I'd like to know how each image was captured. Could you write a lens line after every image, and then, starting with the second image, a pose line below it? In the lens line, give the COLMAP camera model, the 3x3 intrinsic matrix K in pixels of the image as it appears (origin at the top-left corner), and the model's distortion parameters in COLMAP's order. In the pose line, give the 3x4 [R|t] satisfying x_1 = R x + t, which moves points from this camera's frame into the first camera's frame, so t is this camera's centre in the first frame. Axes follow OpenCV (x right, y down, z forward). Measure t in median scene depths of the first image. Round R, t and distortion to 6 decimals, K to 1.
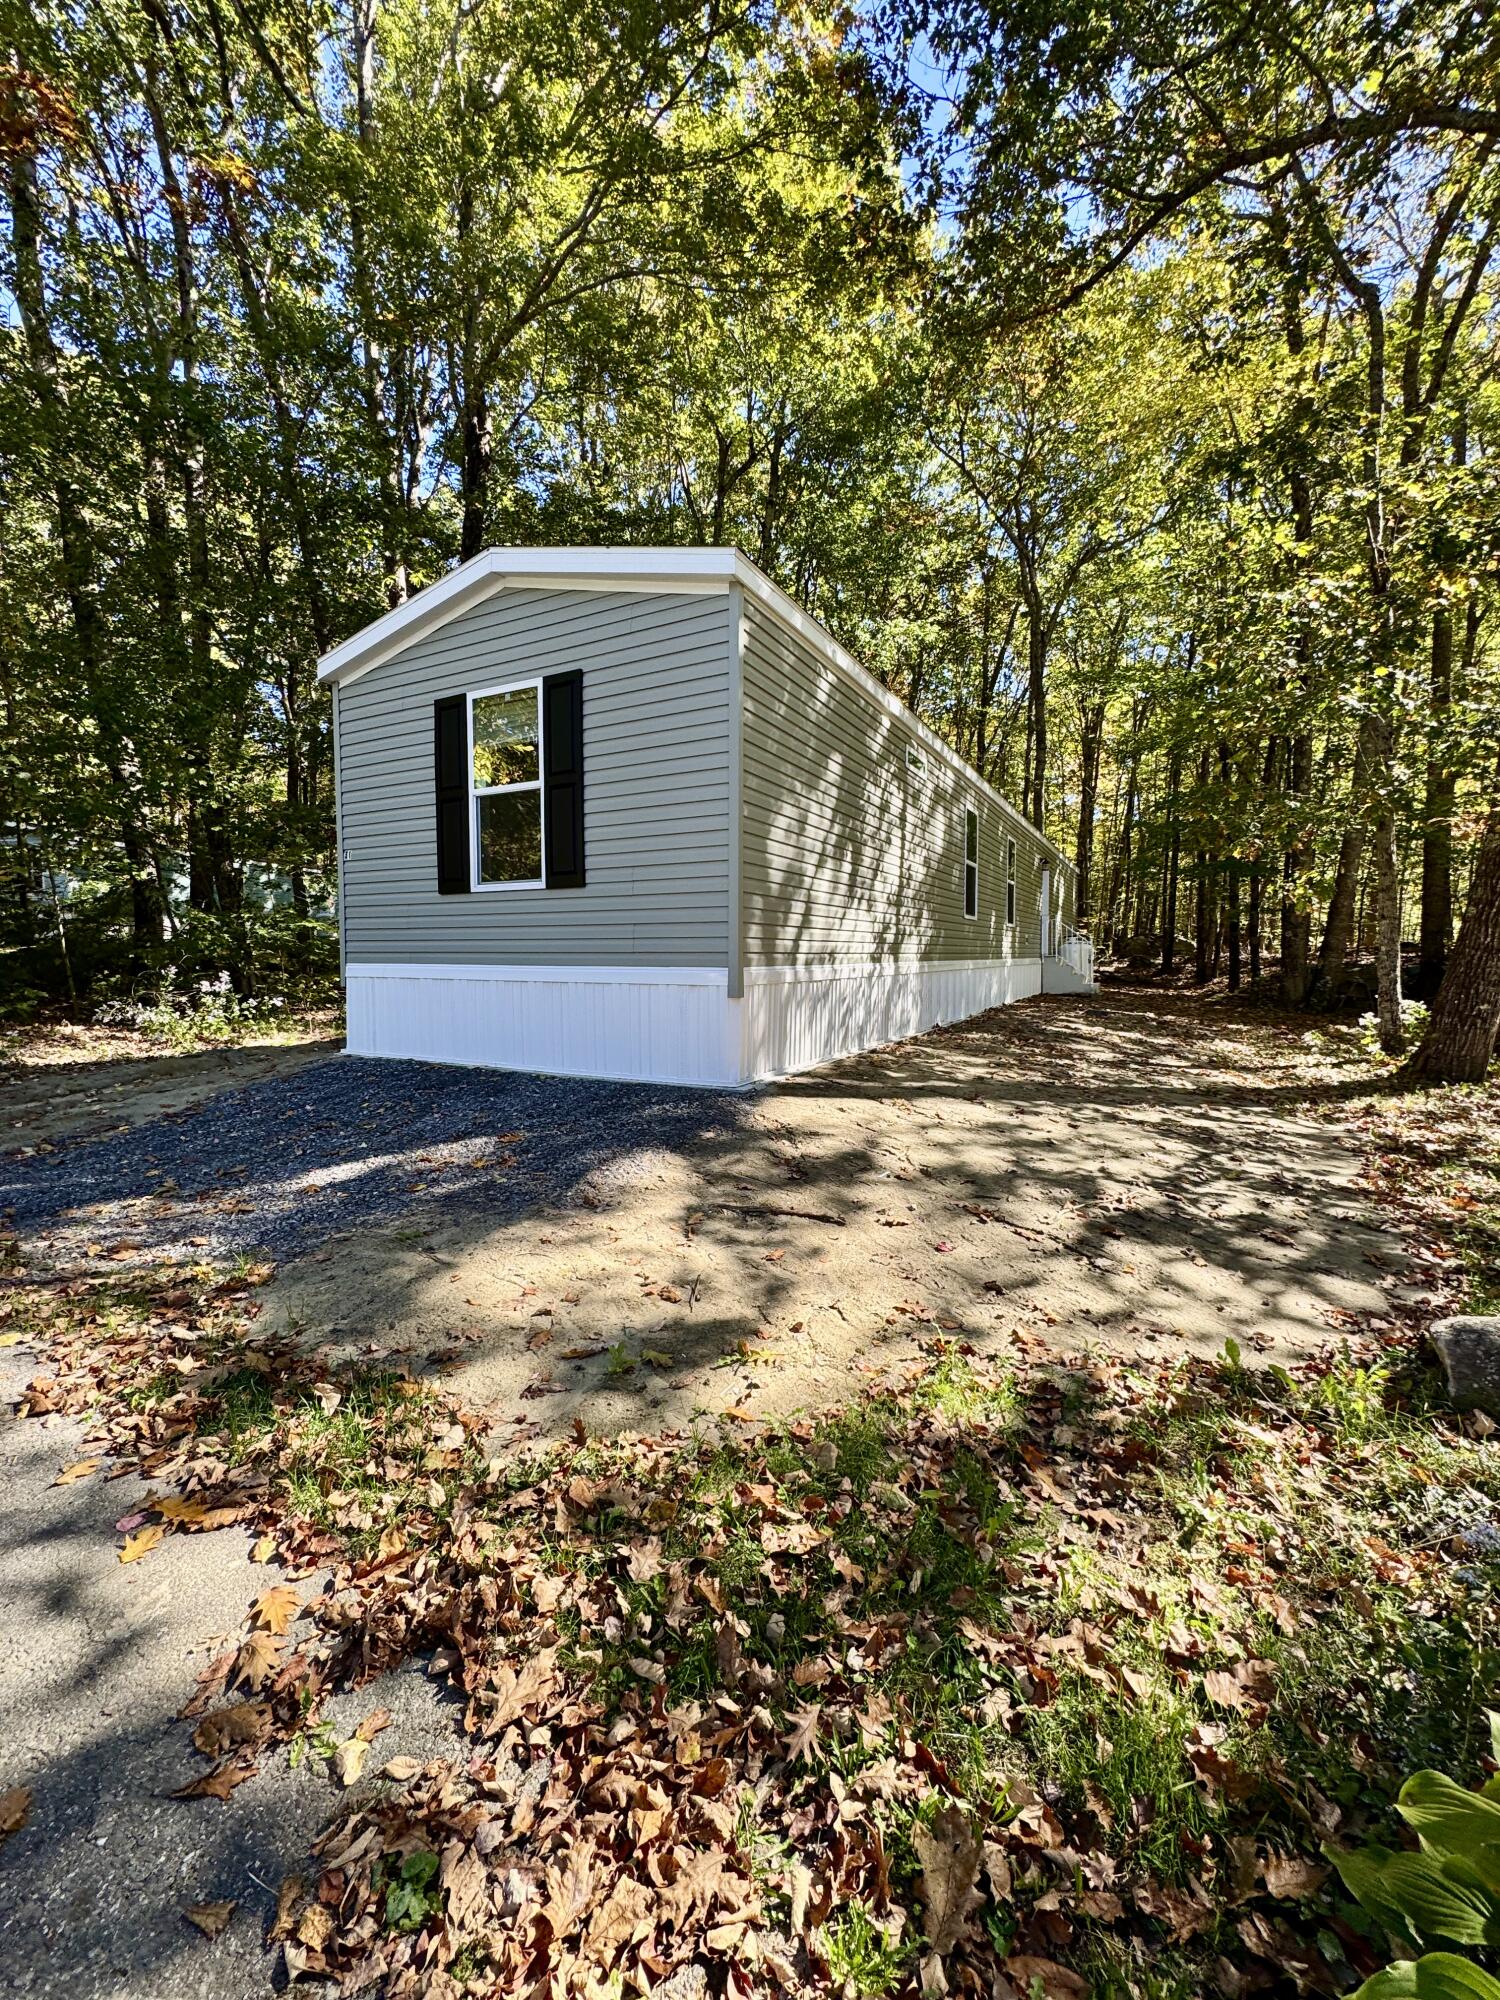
lens RADIAL K [[796.8, 0, 753.6], [0, 796.8, 1004.2], [0, 0, 1]] dist [-0.005817, 0.001386]
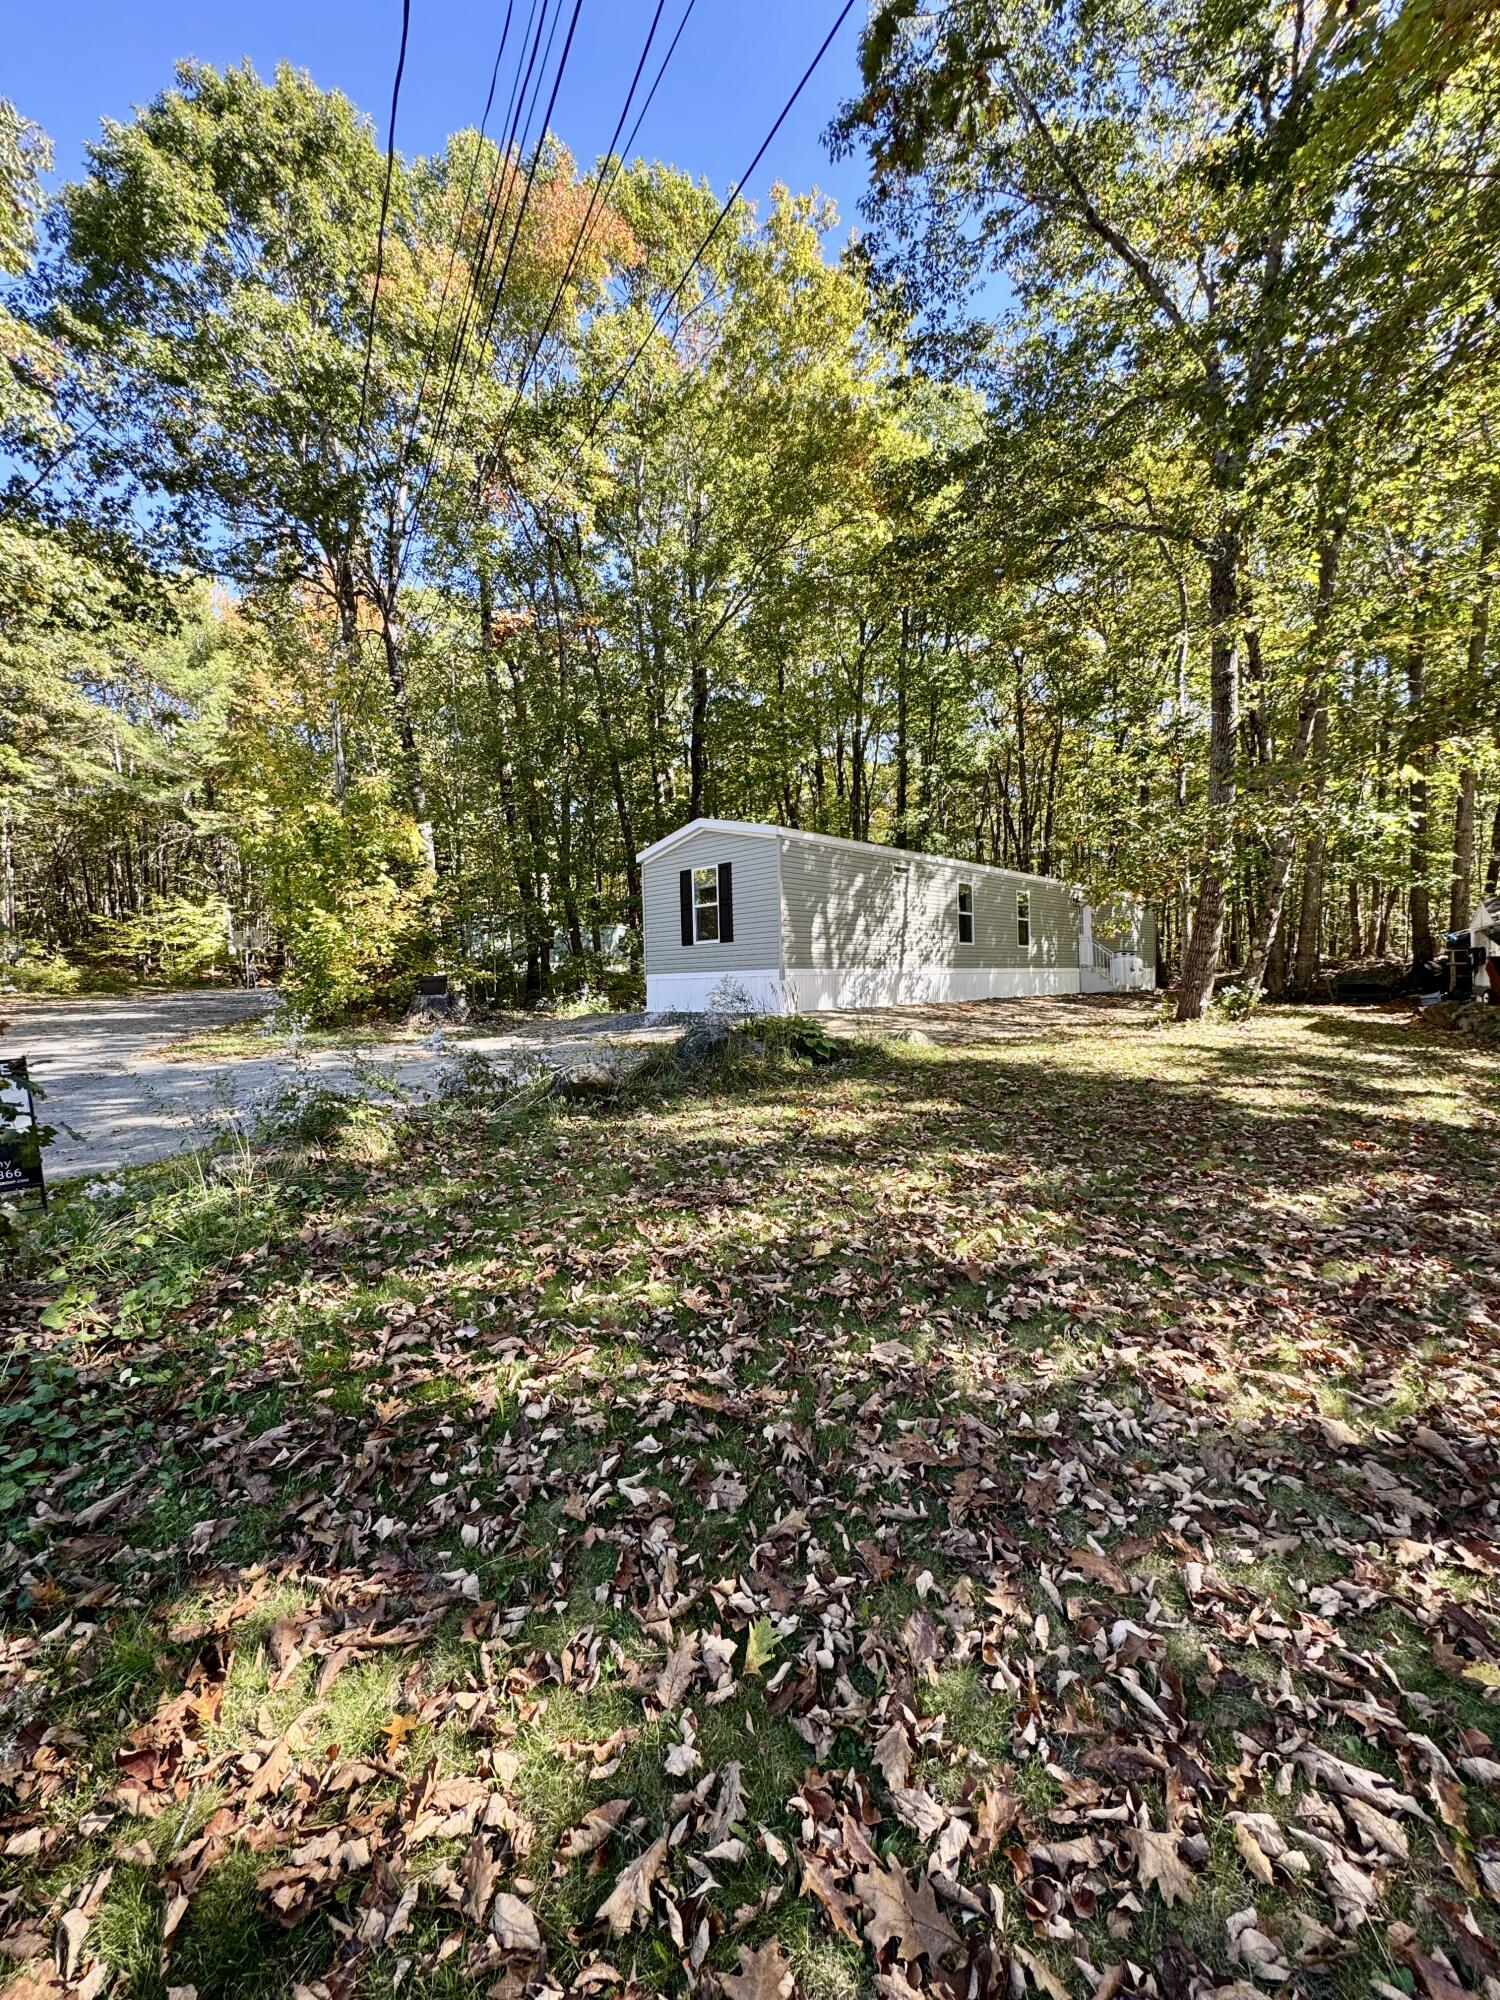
lens RADIAL K [[796.8, 0, 744.5], [0, 796.8, 1004.3], [0, 0, 1]] dist [-0.005817, 0.001386]
pose [[0.958757, -0.017970, -0.283657, 0.576448], [0.008423, 0.999357, -0.034842, 0.155987], [0.284101, 0.031015, 0.958293, -1.542594]]
